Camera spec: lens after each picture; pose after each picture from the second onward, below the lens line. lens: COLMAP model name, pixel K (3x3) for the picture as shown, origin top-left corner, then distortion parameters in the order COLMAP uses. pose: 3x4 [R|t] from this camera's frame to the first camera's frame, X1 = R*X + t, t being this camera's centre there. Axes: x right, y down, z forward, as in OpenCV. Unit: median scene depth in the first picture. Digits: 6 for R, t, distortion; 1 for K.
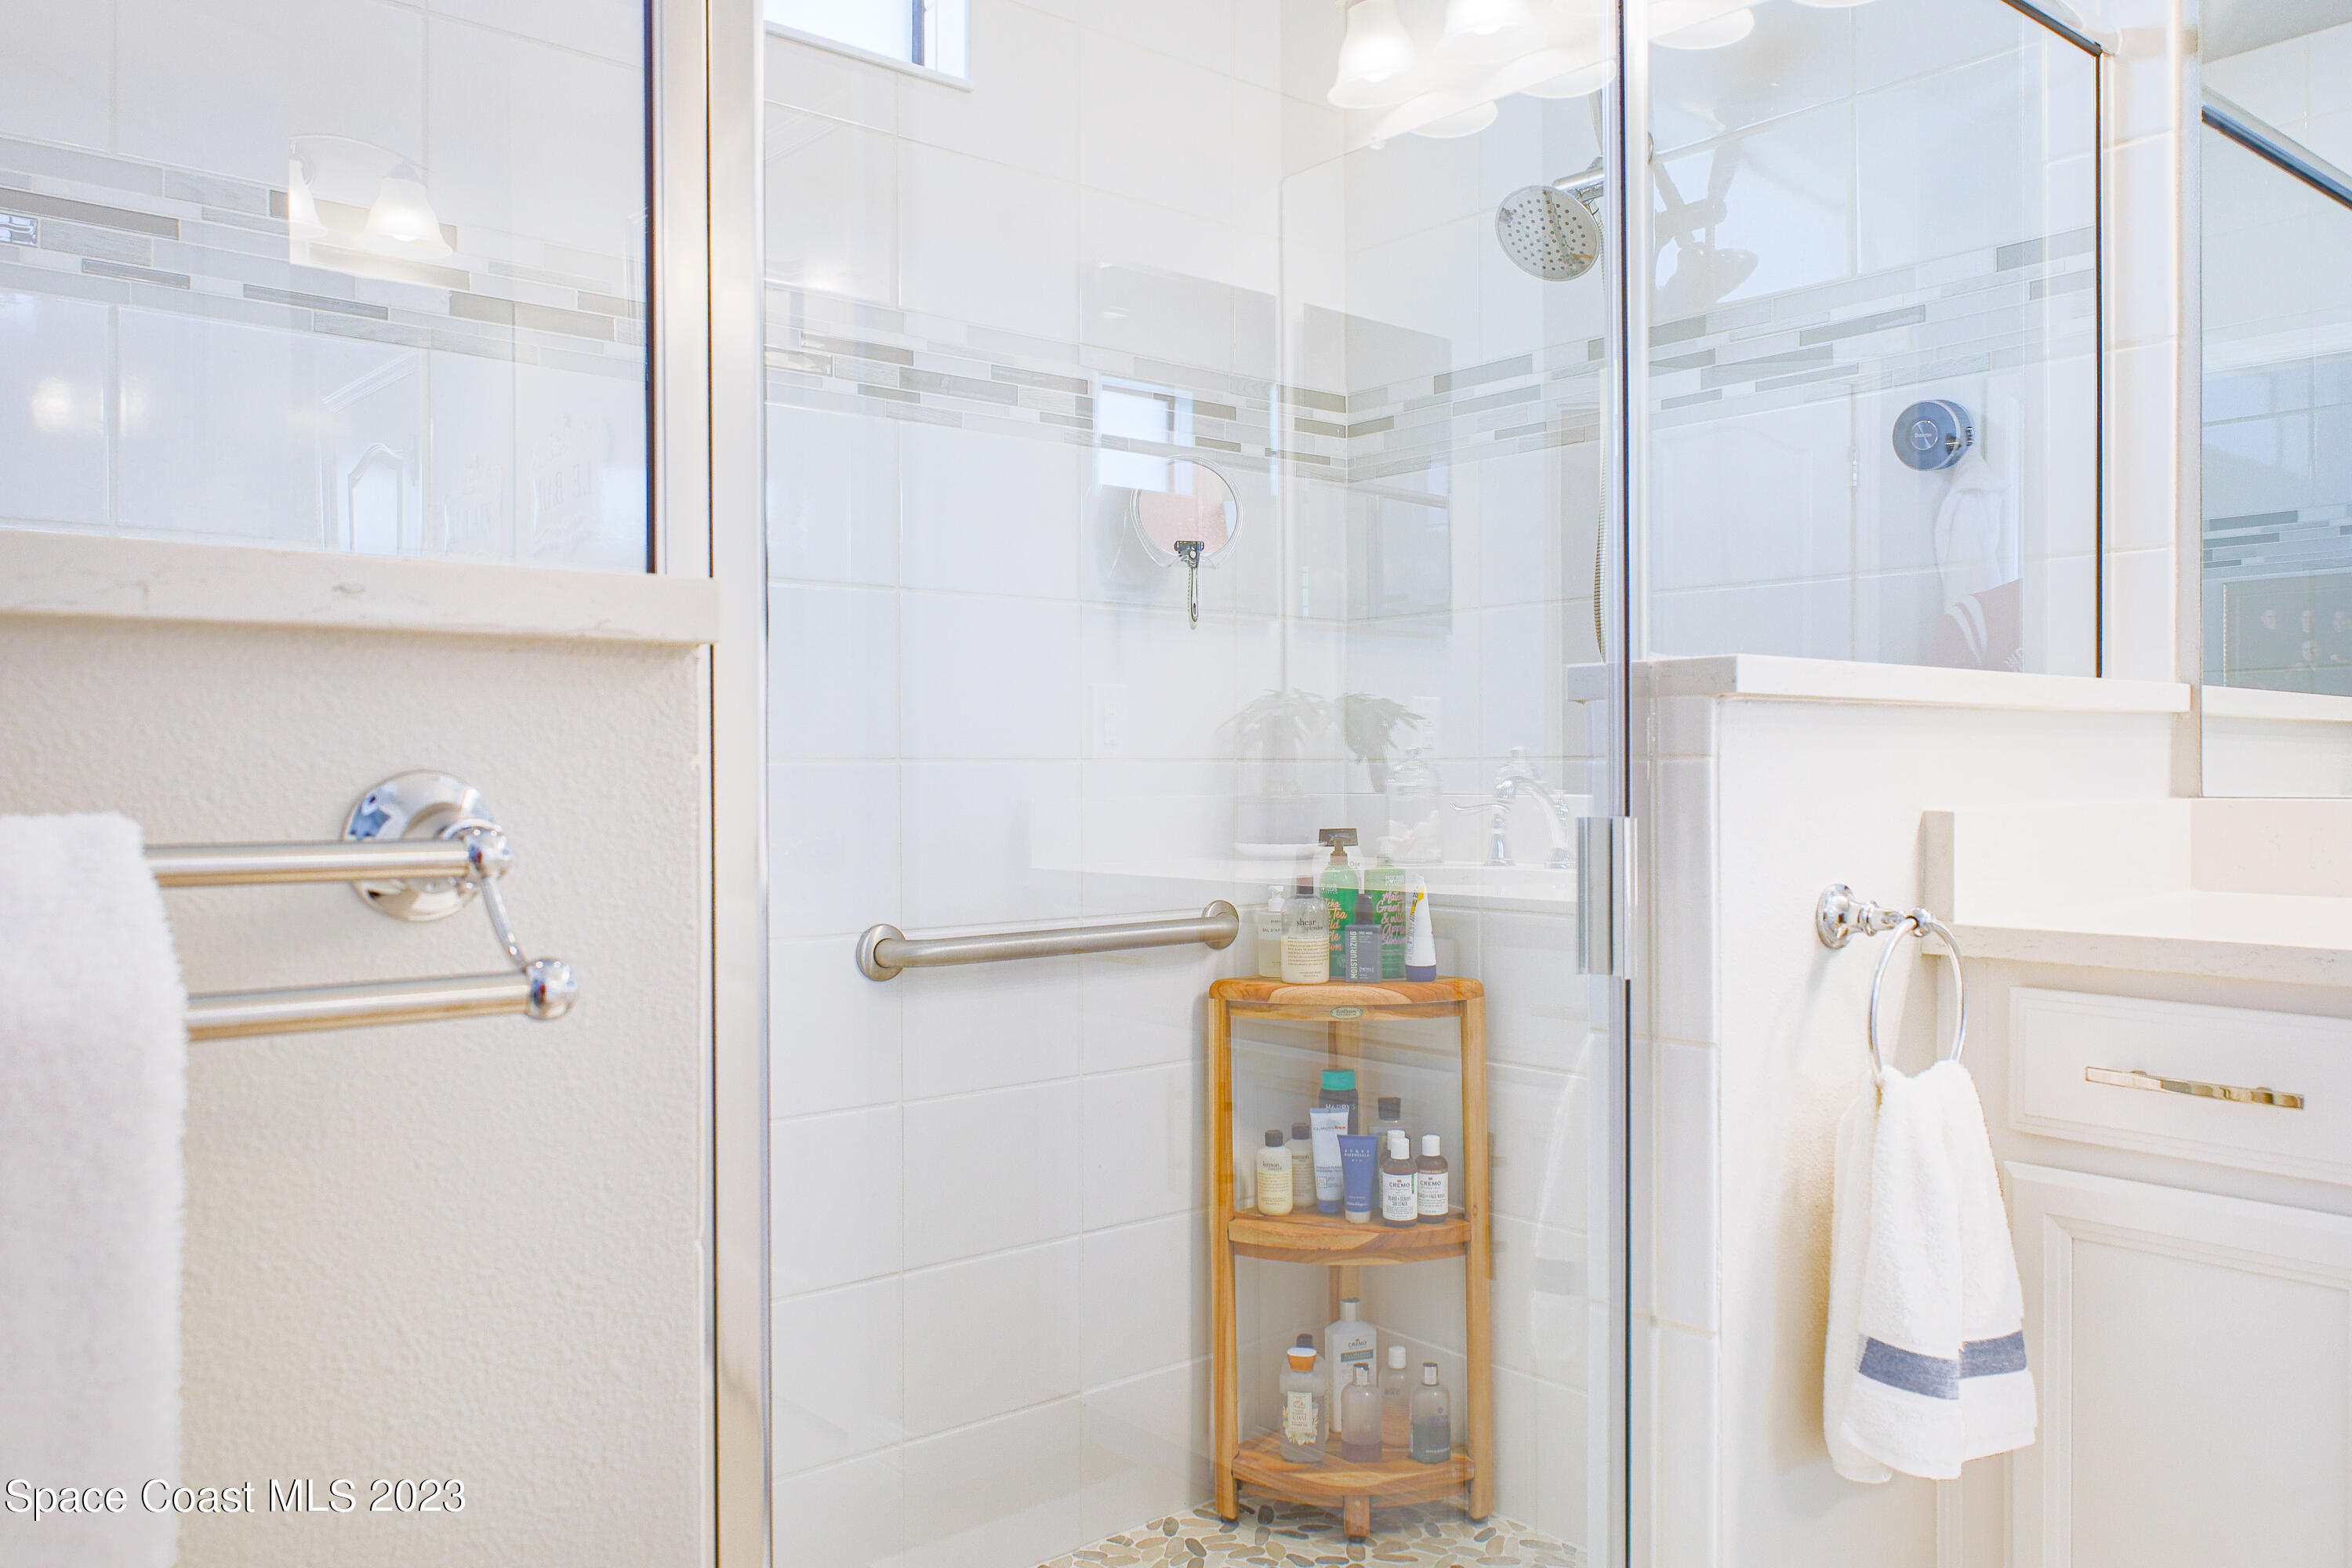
lens RADIAL K [[1805.5, 0, 1175.7], [0, 1805.5, 774.5], [0, 0, 1]] dist [0.003445, -0.004282]
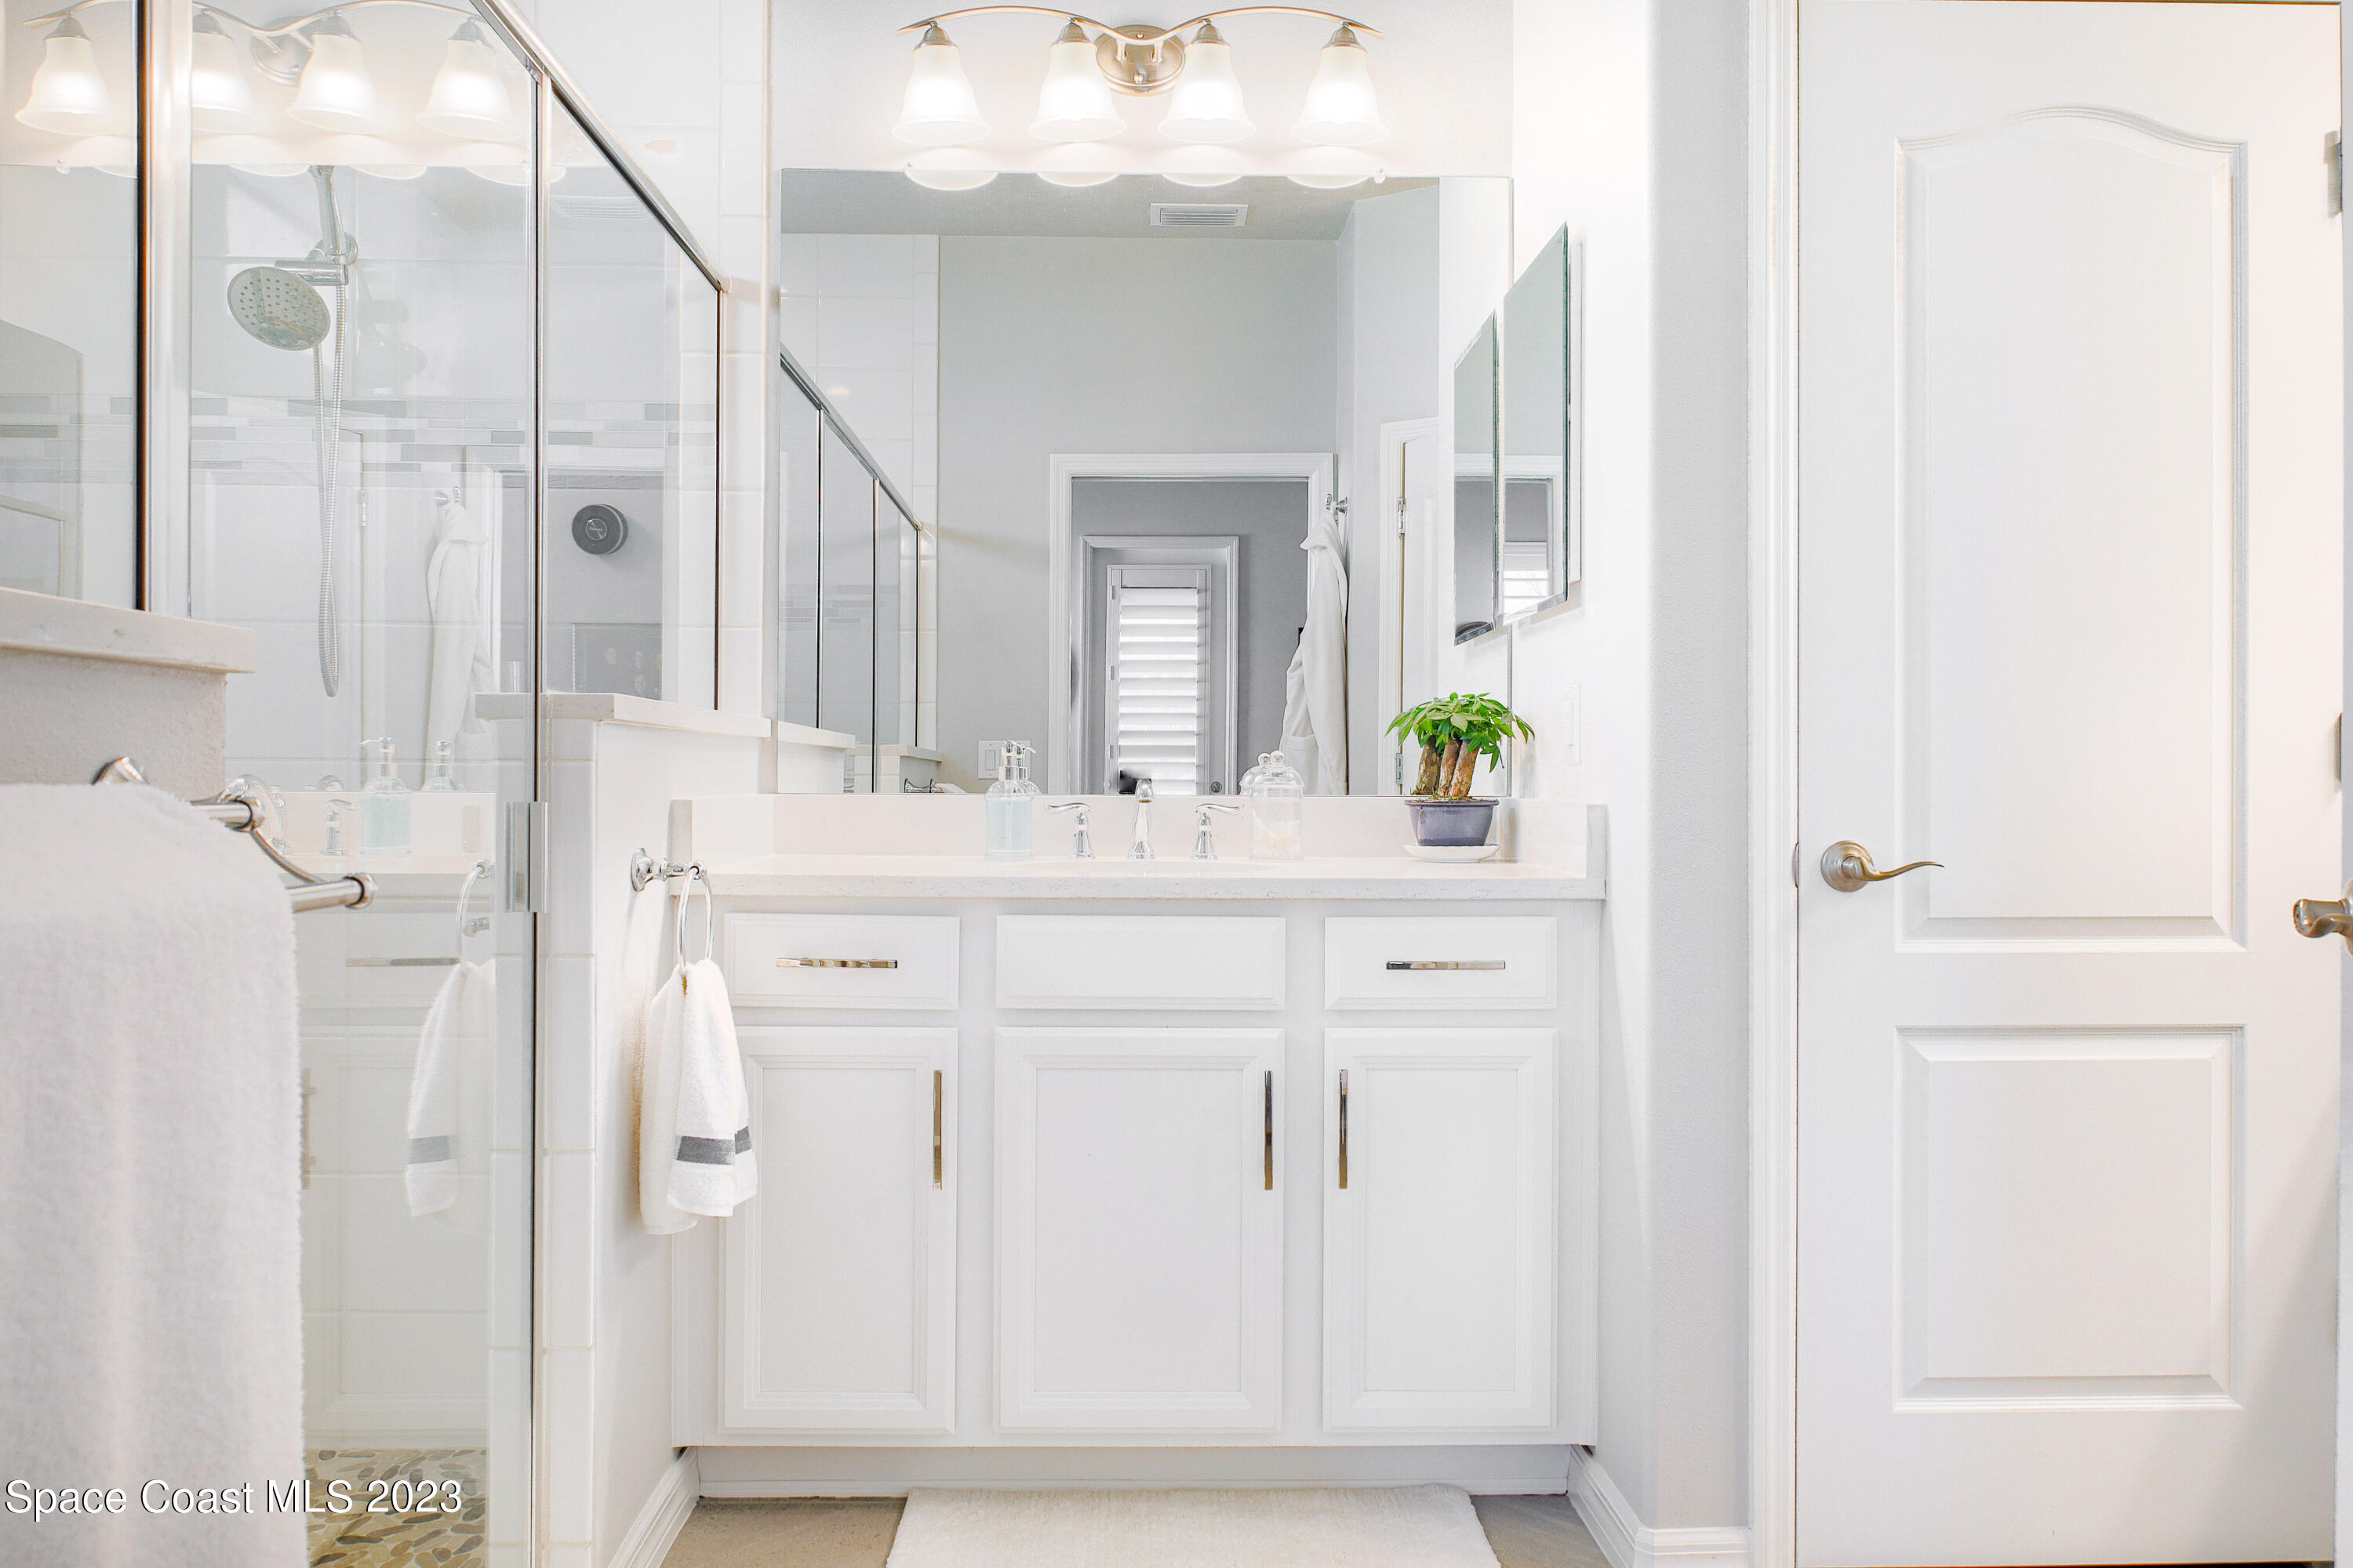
lens RADIAL K [[1806.4, 0, 1169.8], [0, 1806.4, 782.2], [0, 0, 1]] dist [0.003445, -0.004282]
pose [[0.626896, 0.009734, 0.779042, -0.420732], [-0.009311, 0.999944, -0.005002, 0.007775], [-0.779048, -0.004118, 0.626951, -0.222758]]
